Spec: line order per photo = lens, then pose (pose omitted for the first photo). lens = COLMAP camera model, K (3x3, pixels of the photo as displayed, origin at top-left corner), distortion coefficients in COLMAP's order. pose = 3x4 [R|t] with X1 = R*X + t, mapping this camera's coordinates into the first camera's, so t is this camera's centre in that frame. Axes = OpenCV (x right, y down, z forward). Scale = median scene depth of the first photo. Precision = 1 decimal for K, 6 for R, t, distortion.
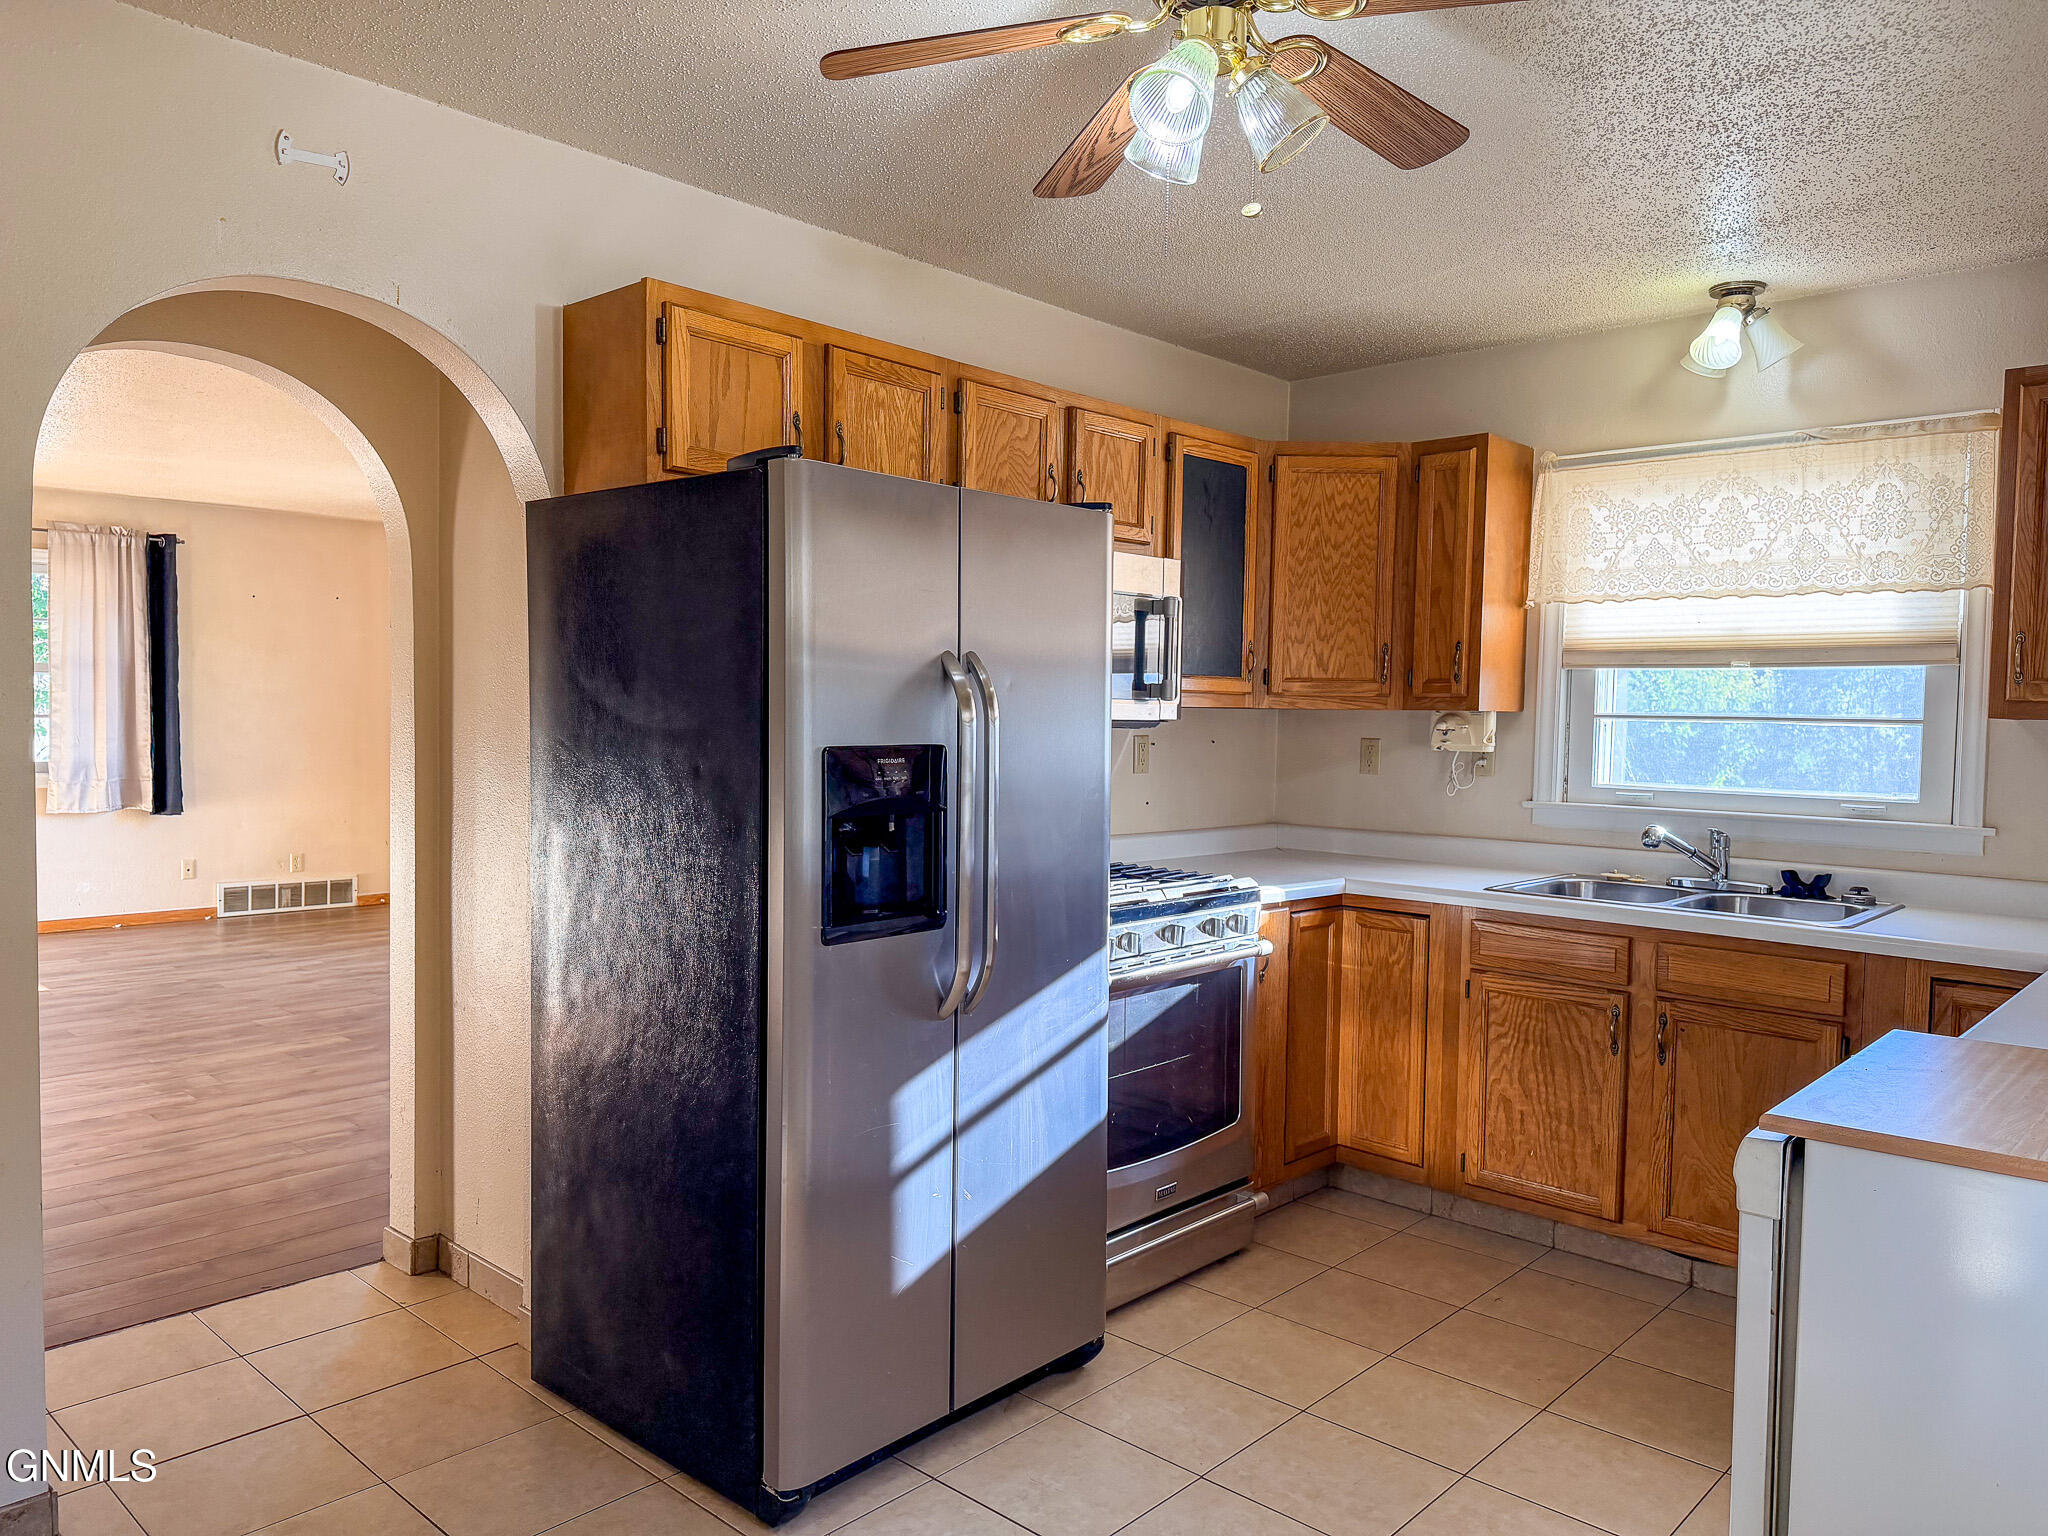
lens RADIAL K [[1416.6, 0, 1028.8], [0, 1416.6, 768.7], [0, 0, 1]] dist [0.070725, -0.094229]
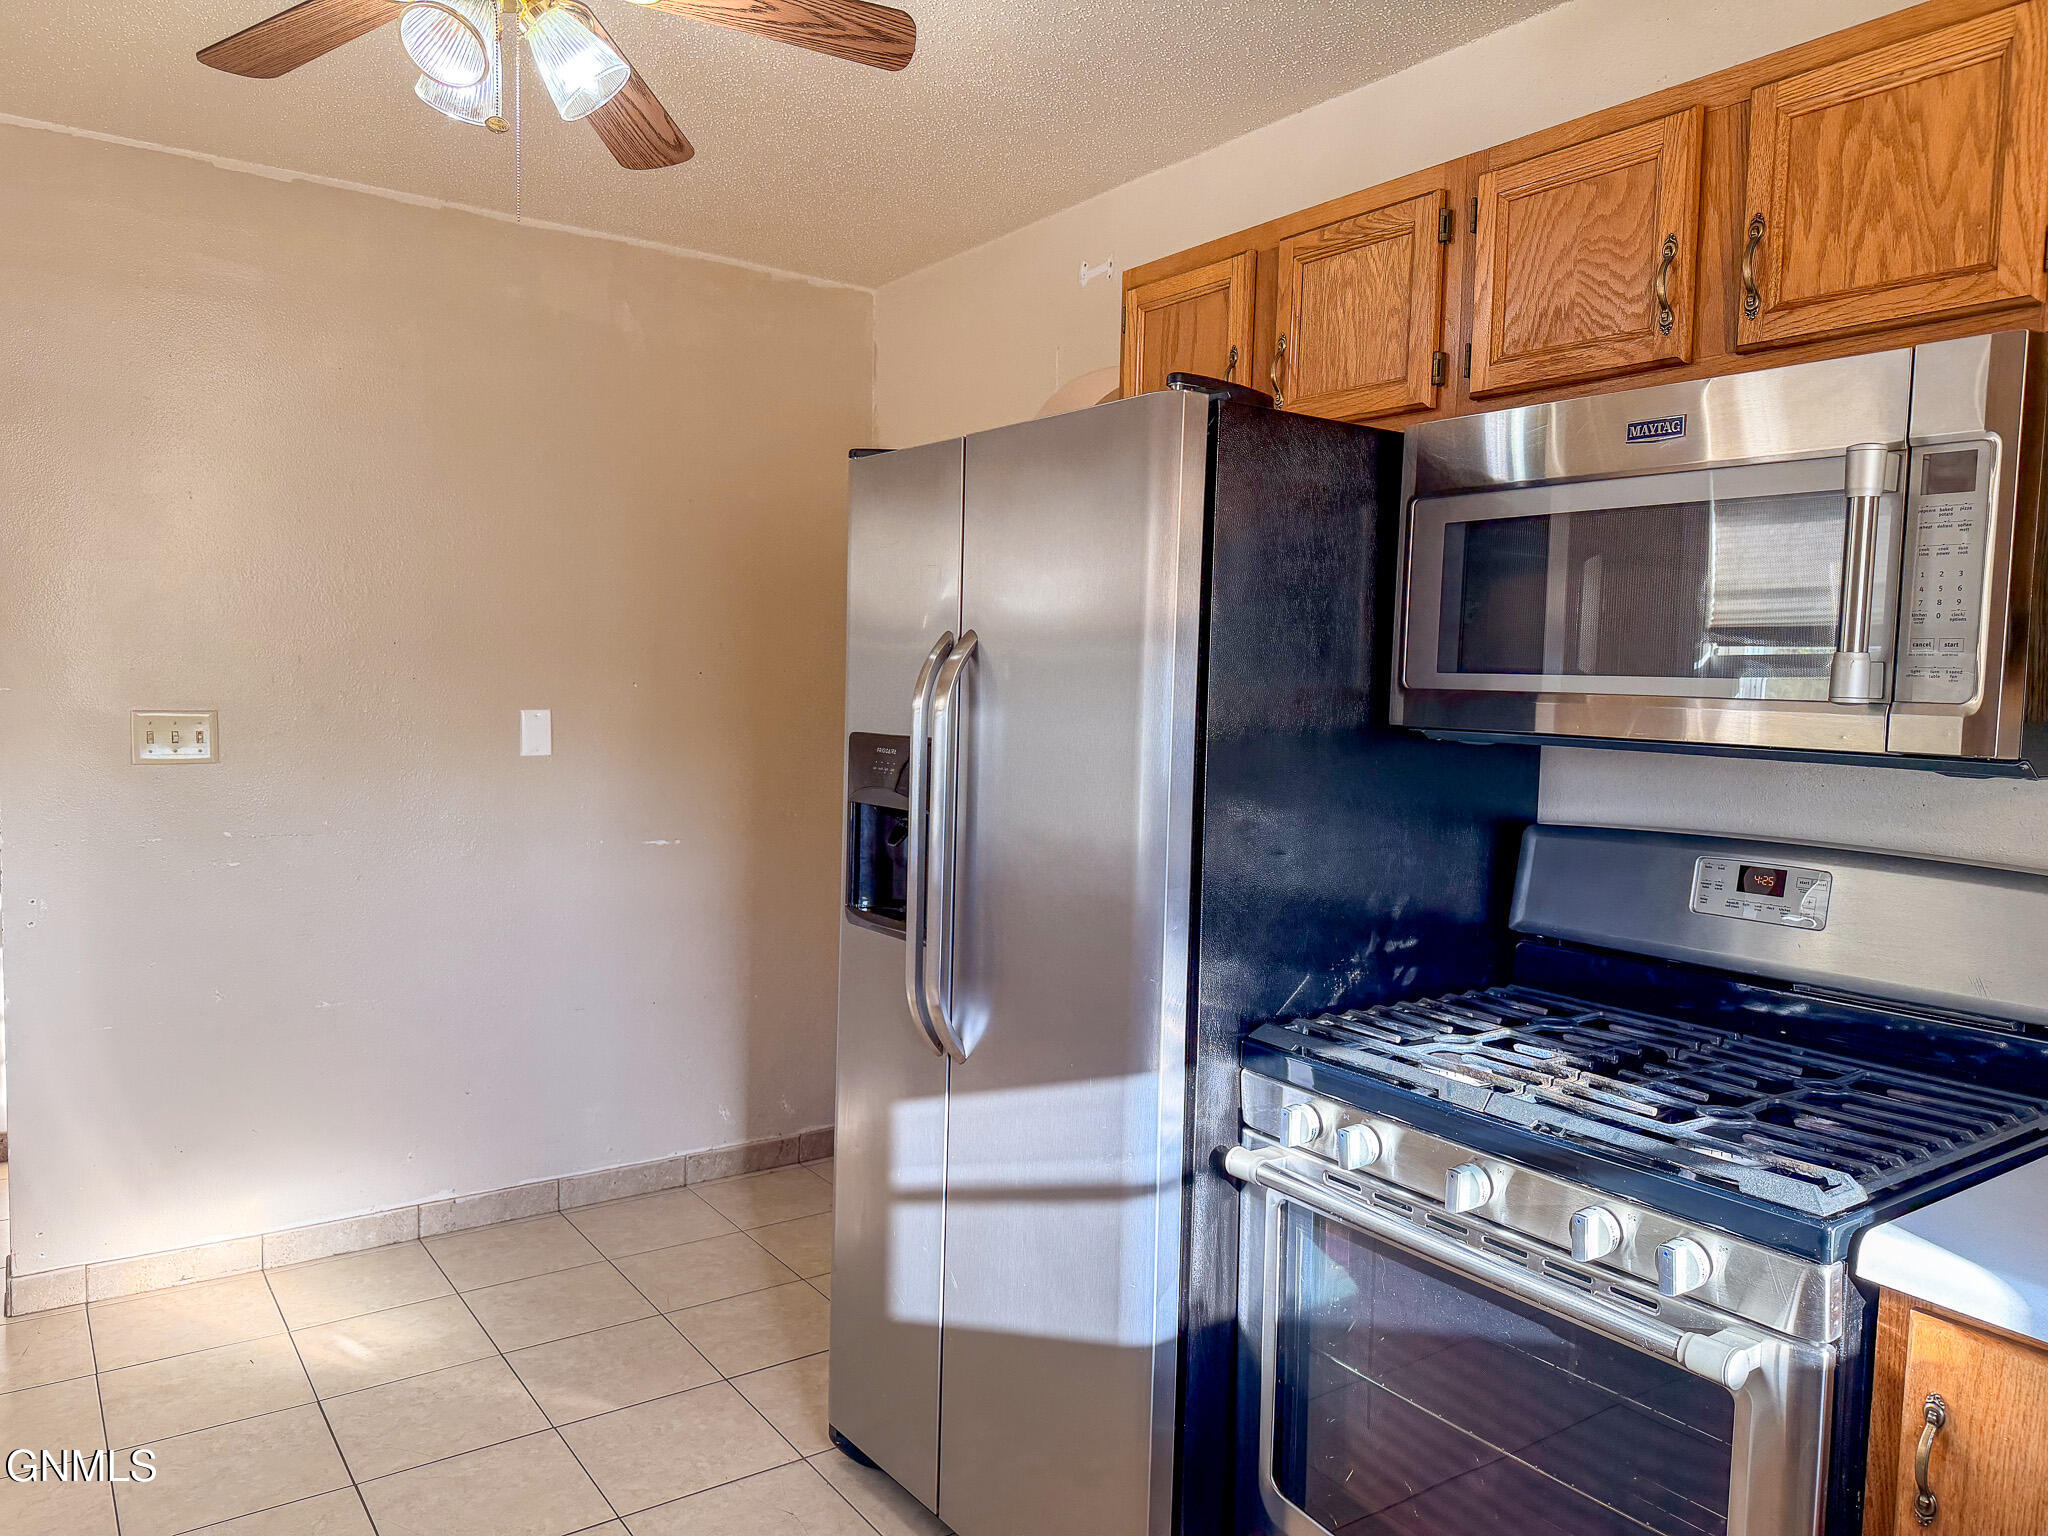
lens RADIAL K [[1416.6, 0, 1025.6], [0, 1416.6, 777.5], [0, 0, 1]] dist [0.070725, -0.094229]
pose [[-0.209410, 0.047705, -0.976663, 0.502689], [-0.074357, 0.995140, 0.064551, -0.034133], [0.974997, 0.086140, -0.204845, 0.791429]]
